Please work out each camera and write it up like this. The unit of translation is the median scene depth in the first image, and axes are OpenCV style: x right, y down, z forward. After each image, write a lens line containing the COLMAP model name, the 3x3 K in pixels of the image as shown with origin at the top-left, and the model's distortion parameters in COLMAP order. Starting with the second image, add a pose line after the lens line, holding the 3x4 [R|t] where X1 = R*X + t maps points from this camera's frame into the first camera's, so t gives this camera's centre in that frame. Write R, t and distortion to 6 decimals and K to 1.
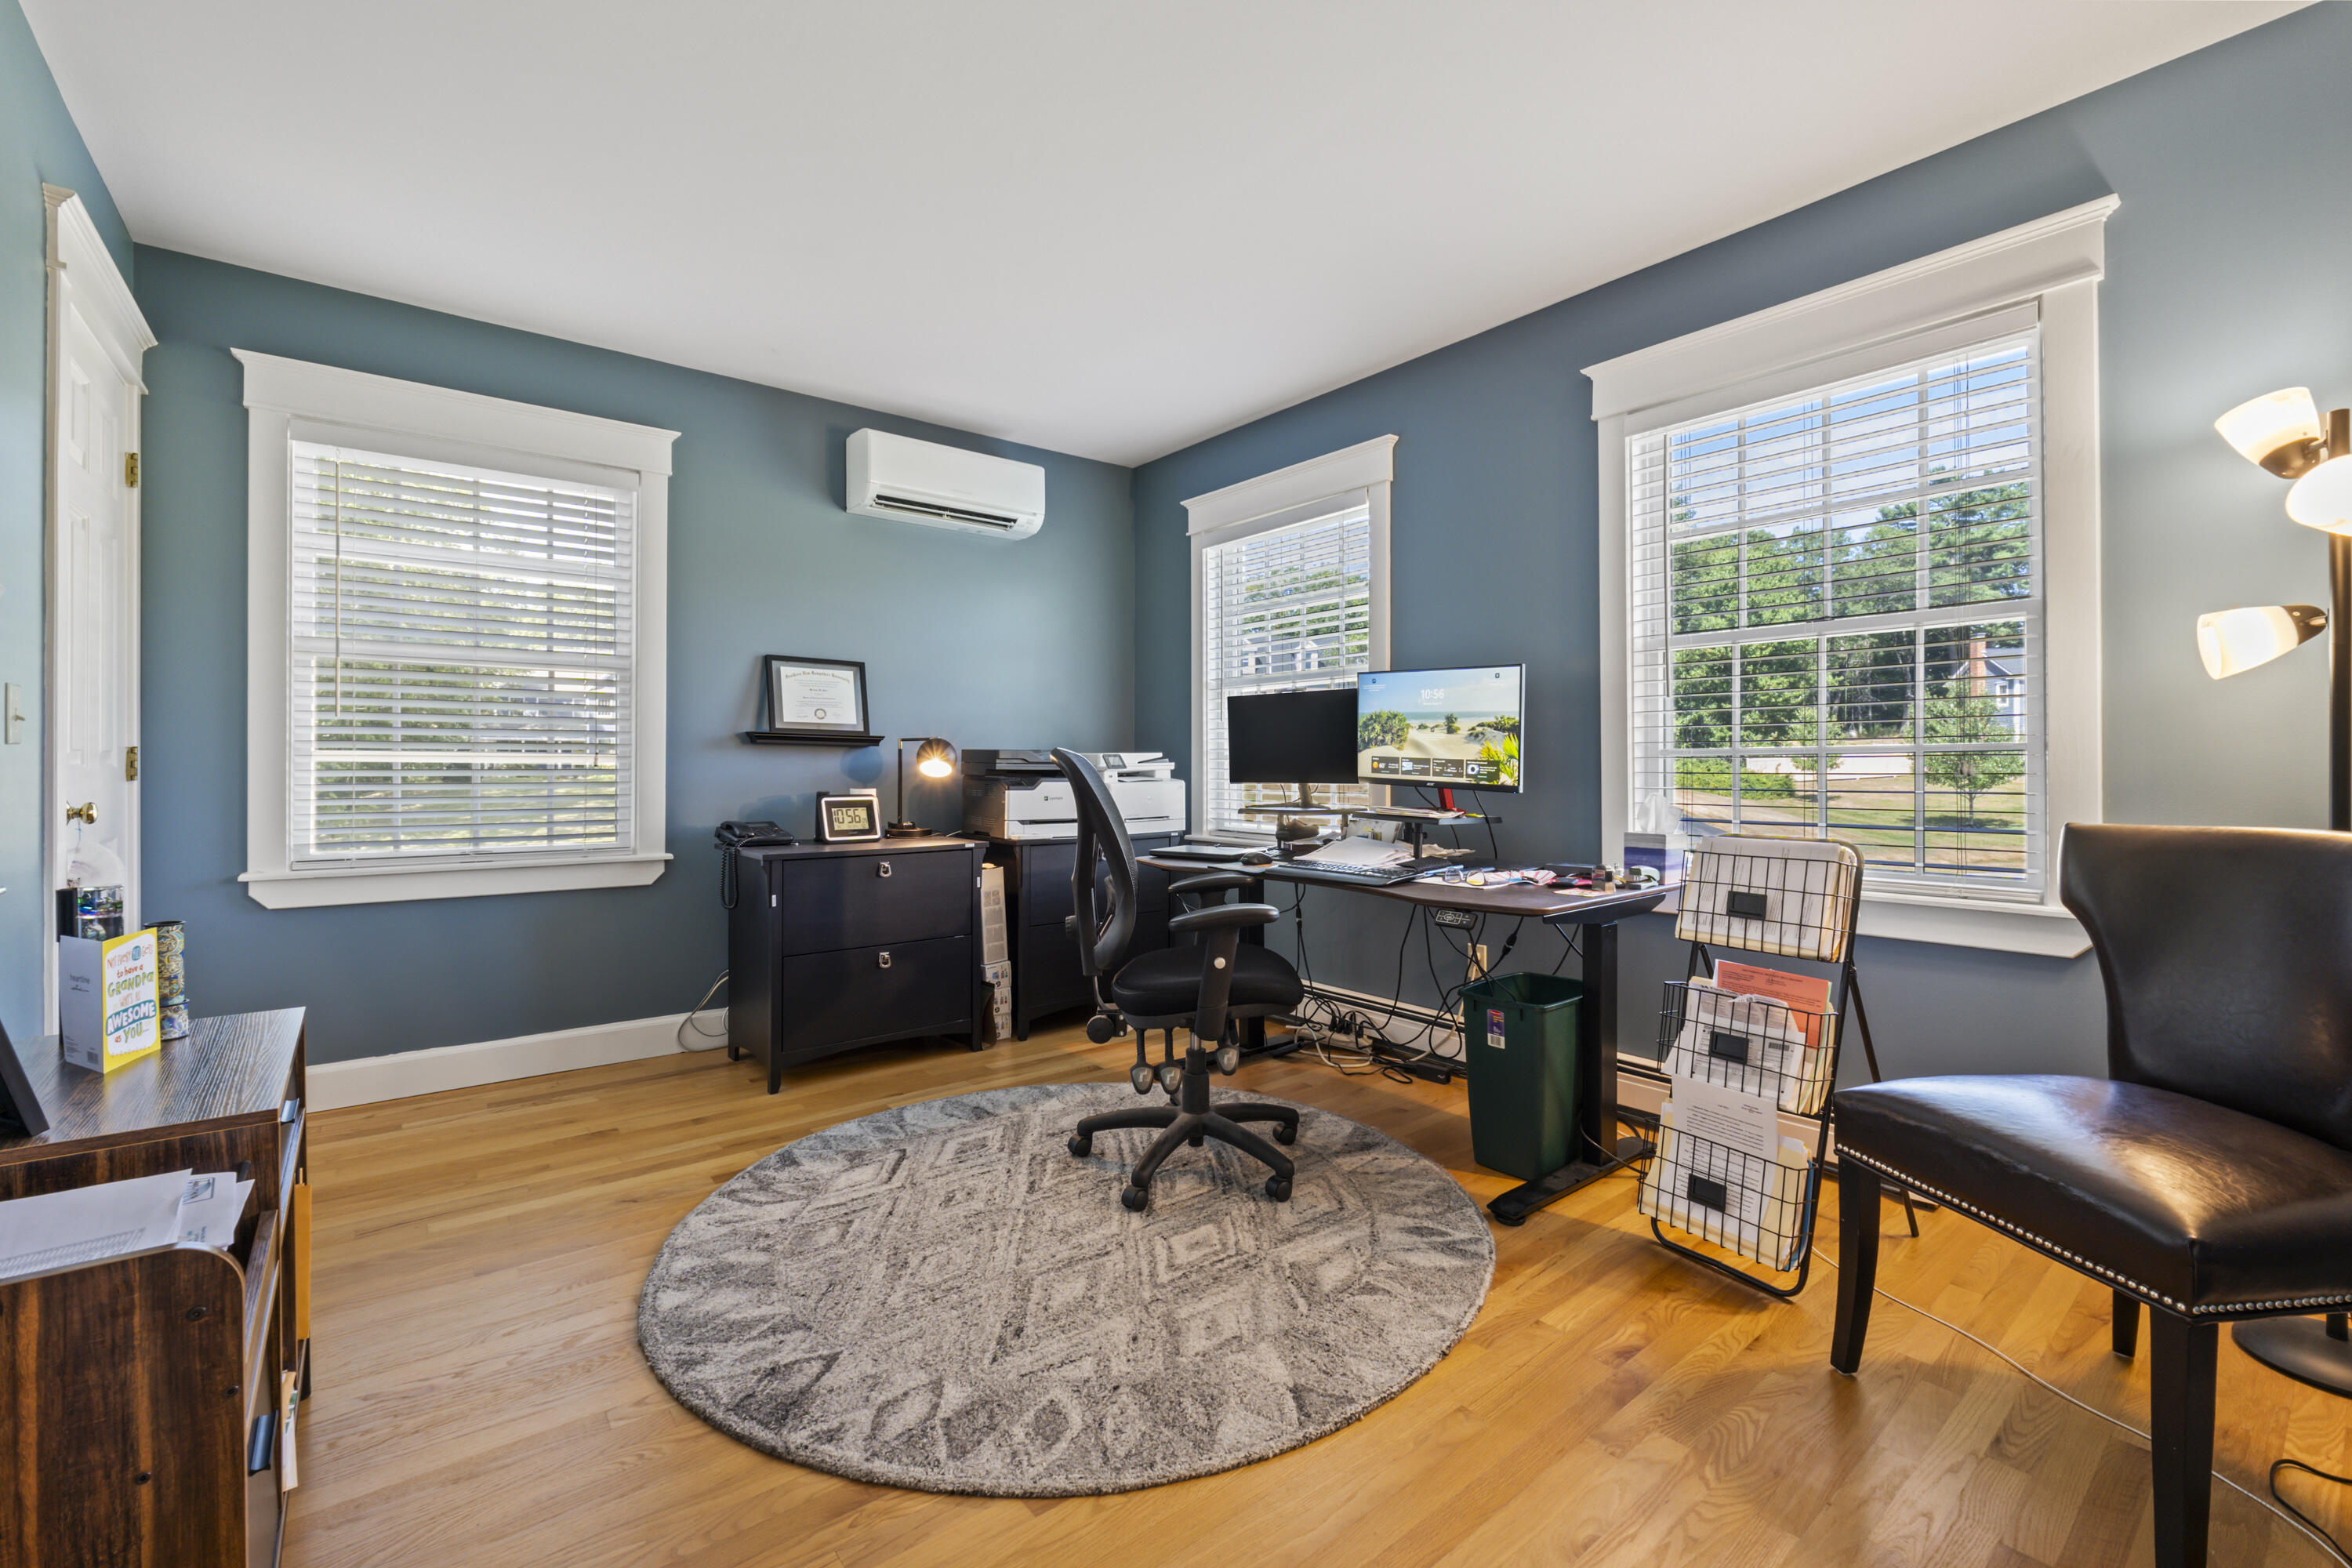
lens RADIAL K [[1000.1, 0, 1161.5], [0, 1000.1, 774.2], [0, 0, 1]] dist [0.001415, 0.000111]
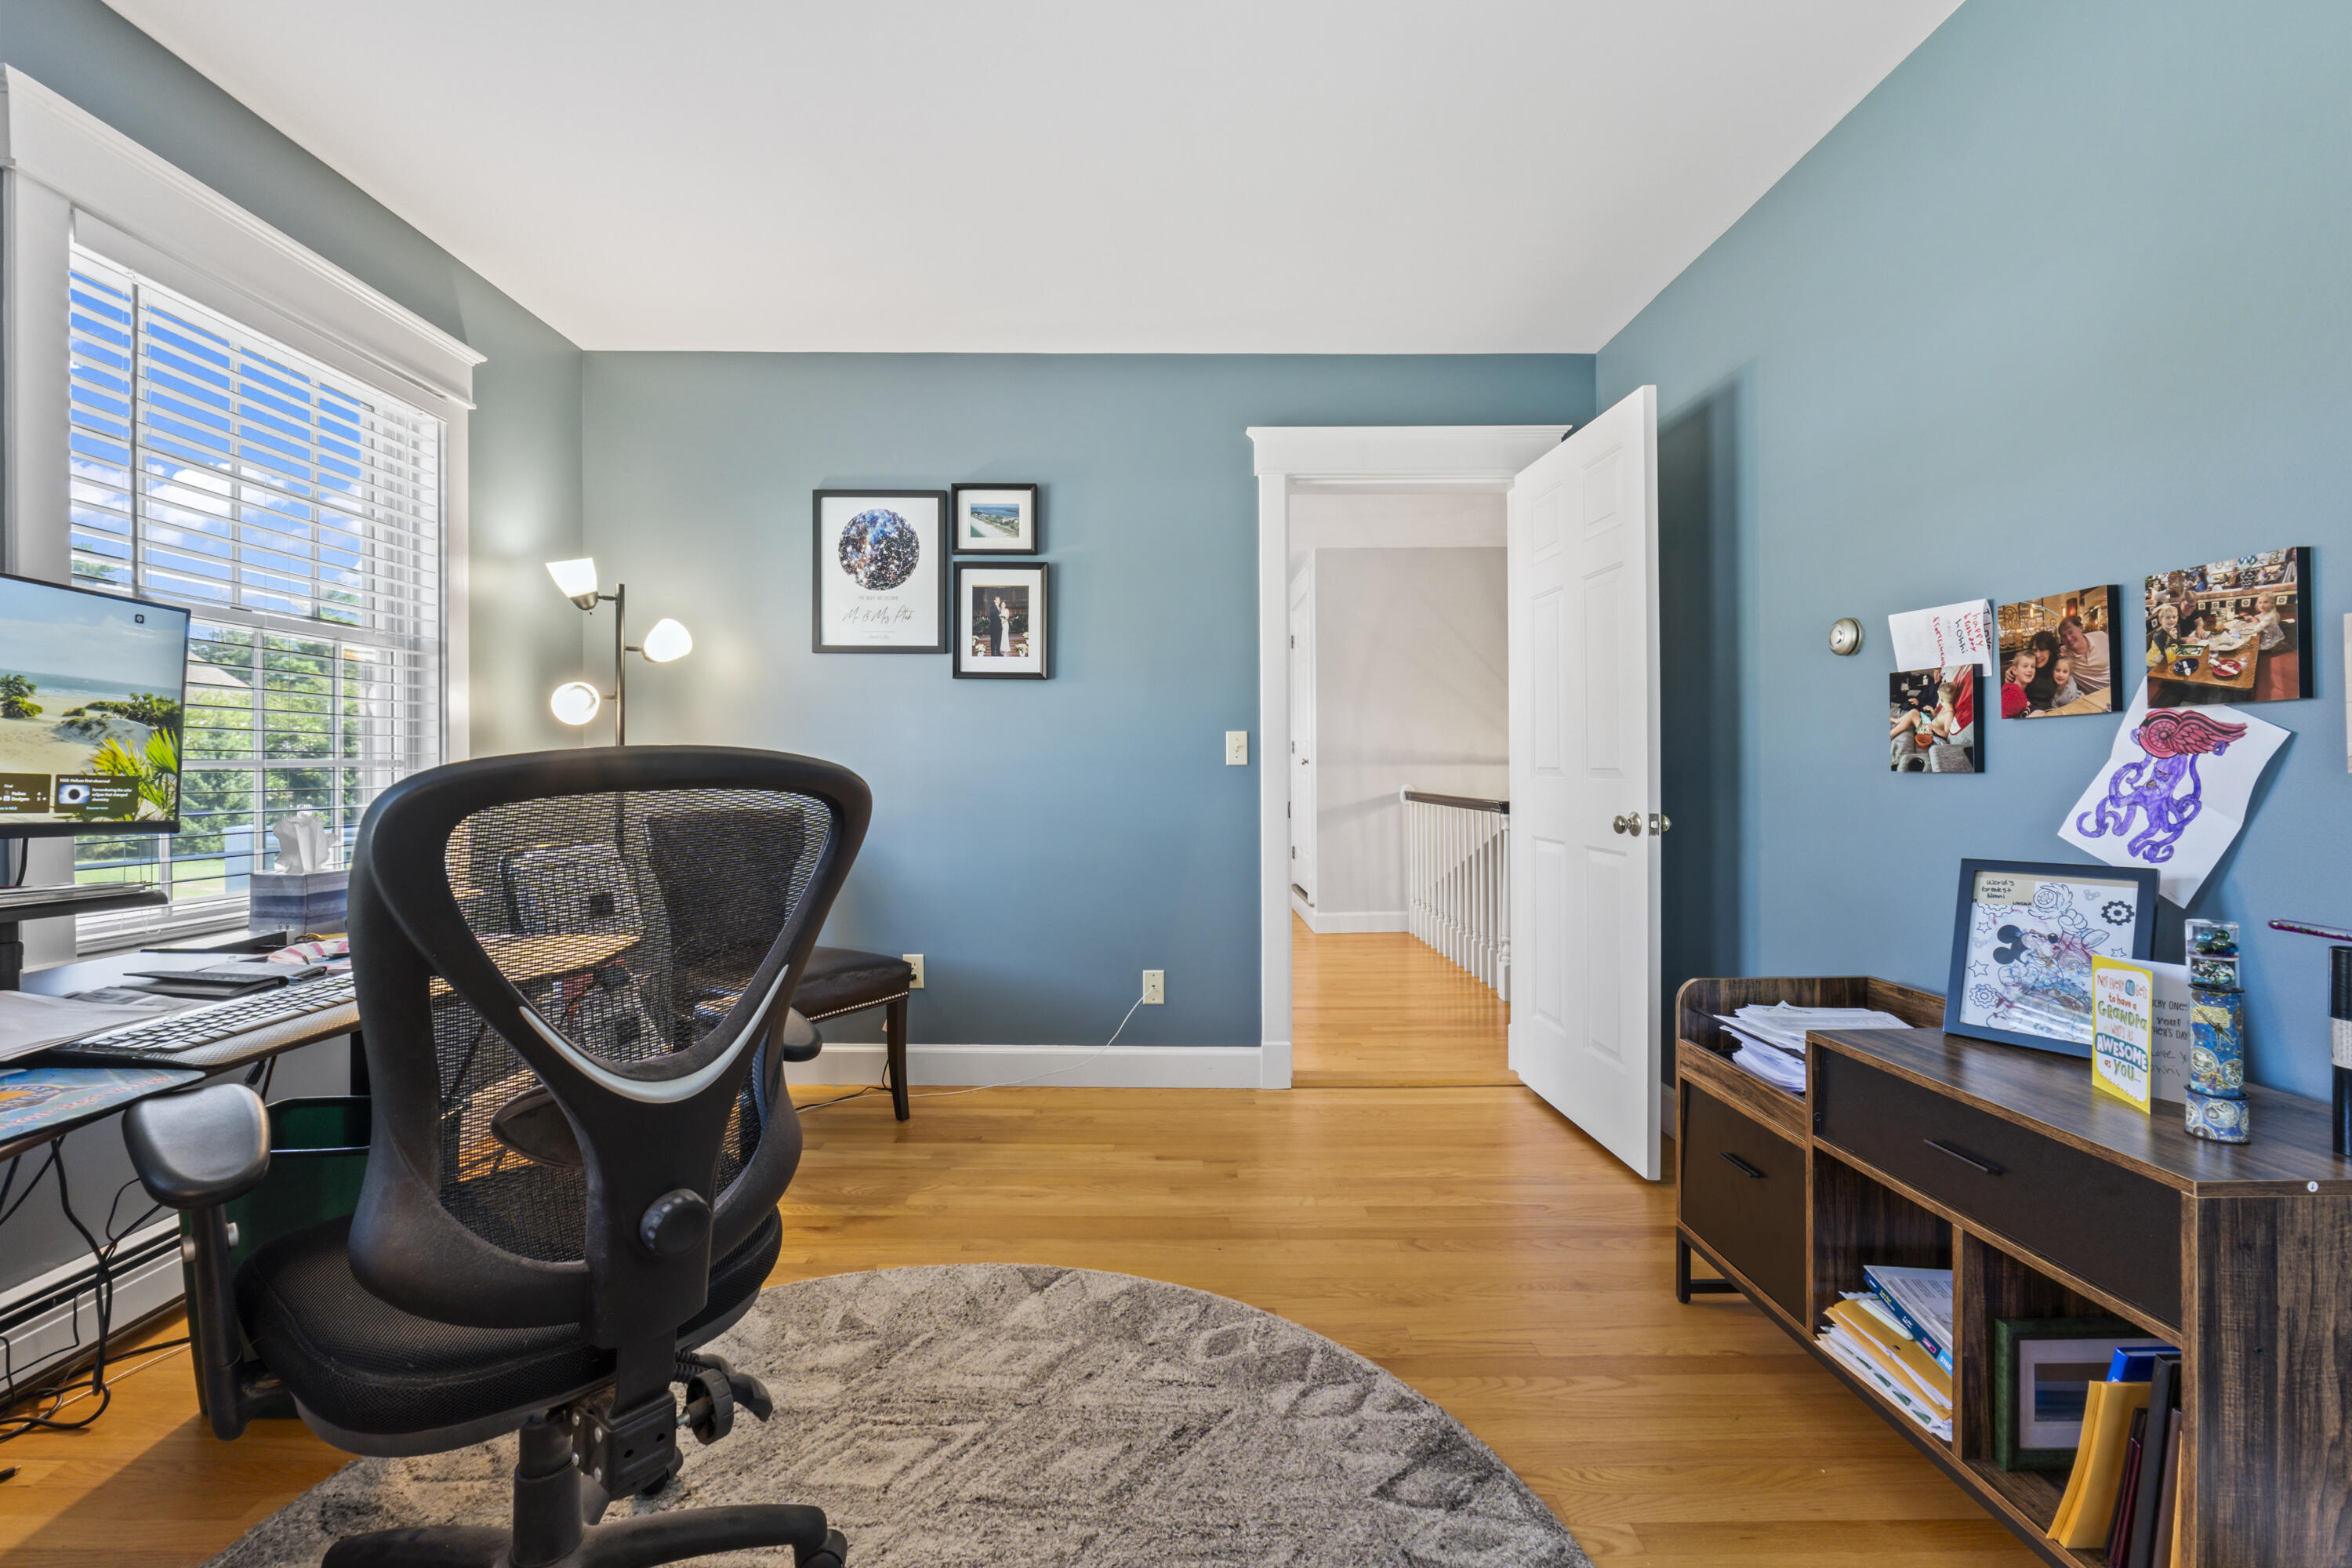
lens RADIAL K [[1000.1, 0, 1161.5], [0, 1000.1, 766.1], [0, 0, 1]] dist [0.001415, 0.000111]
pose [[-0.790055, 0.004332, 0.613020, -0.684494], [0.009094, 0.999948, 0.004654, -0.026570], [-0.612968, 0.009251, -0.790054, 1.738438]]
